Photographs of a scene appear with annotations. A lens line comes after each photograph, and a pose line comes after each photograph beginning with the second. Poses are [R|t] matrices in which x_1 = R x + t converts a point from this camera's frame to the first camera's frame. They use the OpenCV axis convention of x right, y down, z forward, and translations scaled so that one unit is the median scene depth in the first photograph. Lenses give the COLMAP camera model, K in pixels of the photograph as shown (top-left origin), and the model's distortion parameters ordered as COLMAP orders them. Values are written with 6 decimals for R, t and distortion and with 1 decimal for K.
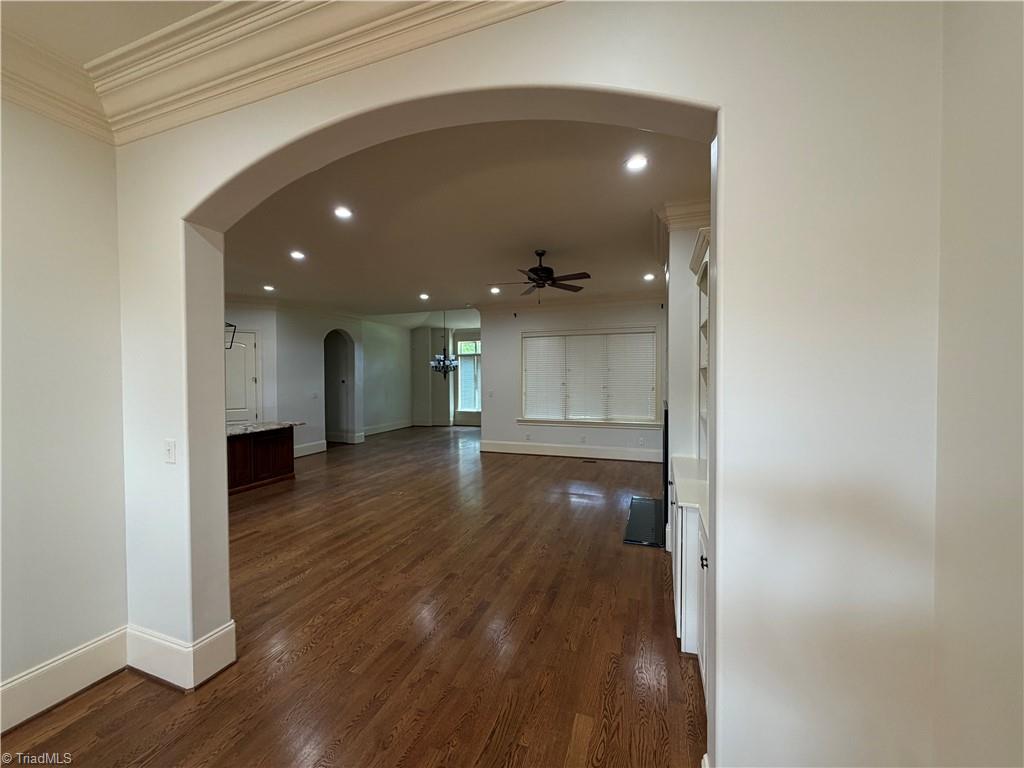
lens RADIAL K [[409.1, 0, 512.1], [0, 409.1, 383.0], [0, 0, 1]] dist [0.002271, 0.000269]
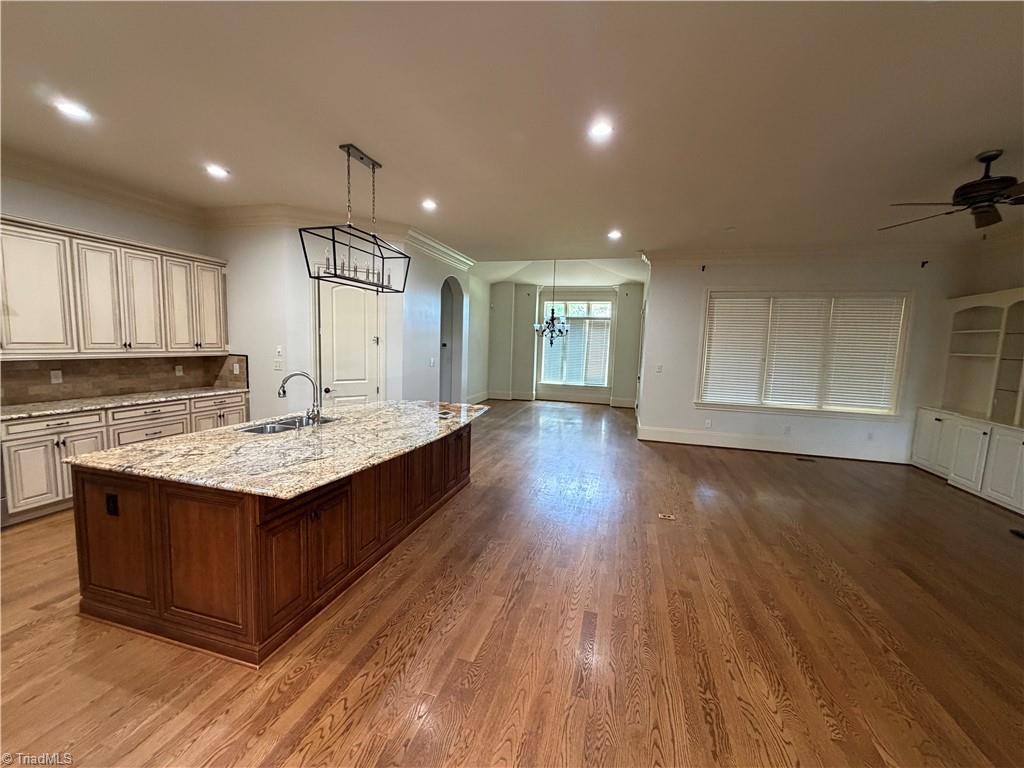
lens RADIAL K [[409.1, 0, 512.1], [0, 409.1, 383.0], [0, 0, 1]] dist [0.002271, 0.000269]
pose [[0.996907, 0.030655, 0.072370, -0.377598], [-0.036659, 0.995862, 0.083151, -0.001268], [-0.069522, -0.085547, 0.993906, 0.224410]]
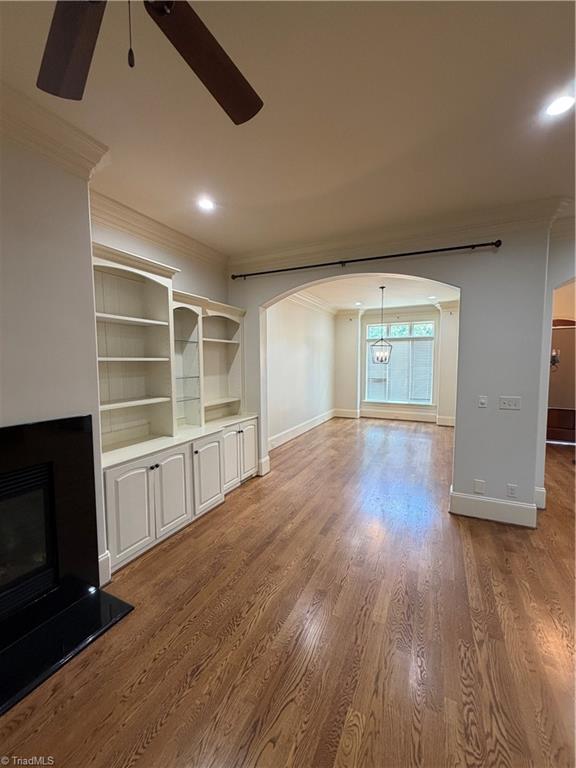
lens RADIAL K [[306.9, 0, 289.3], [0, 306.9, 382.4], [0, 0, 1]] dist [0.002271, 0.000269]
pose [[-0.993609, 0.000901, 0.112869, -0.022415], [0.010436, 0.996418, 0.083915, -0.014952], [-0.112389, 0.084557, -0.990060, 0.644970]]
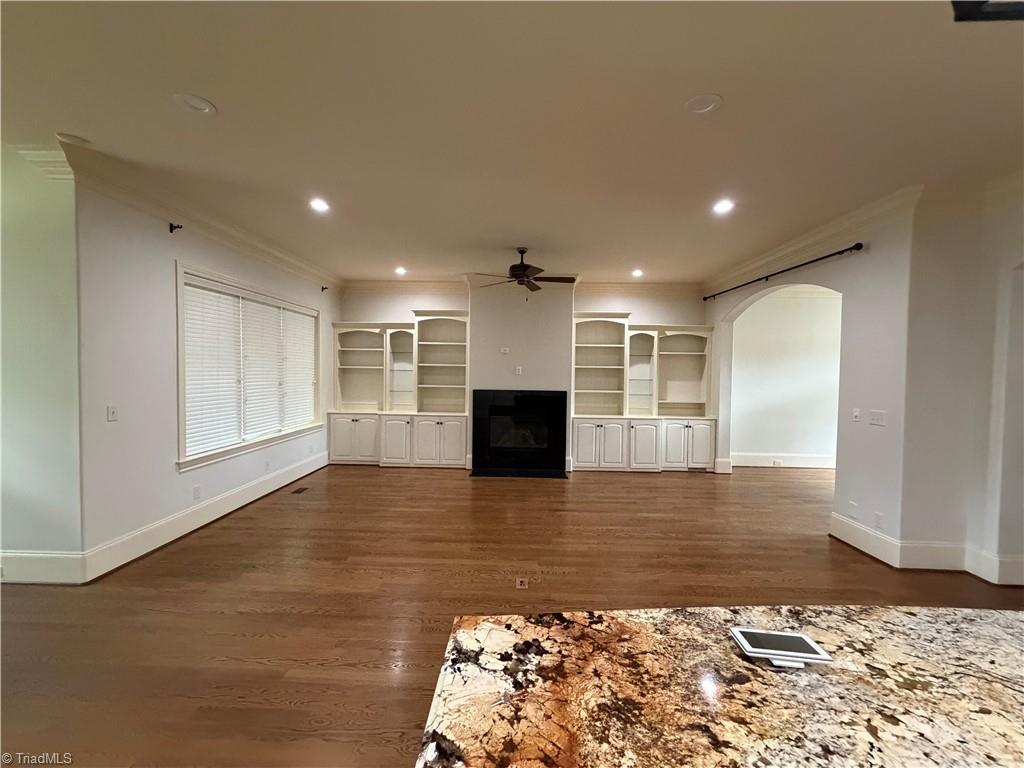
lens RADIAL K [[409.1, 0, 512.1], [0, 409.1, 383.0], [0, 0, 1]] dist [0.002271, 0.000269]
pose [[-0.318384, -0.028566, 0.947531, -0.498344], [0.006034, 0.999465, 0.032159, -0.010298], [-0.947943, 0.015957, -0.318041, 0.749716]]
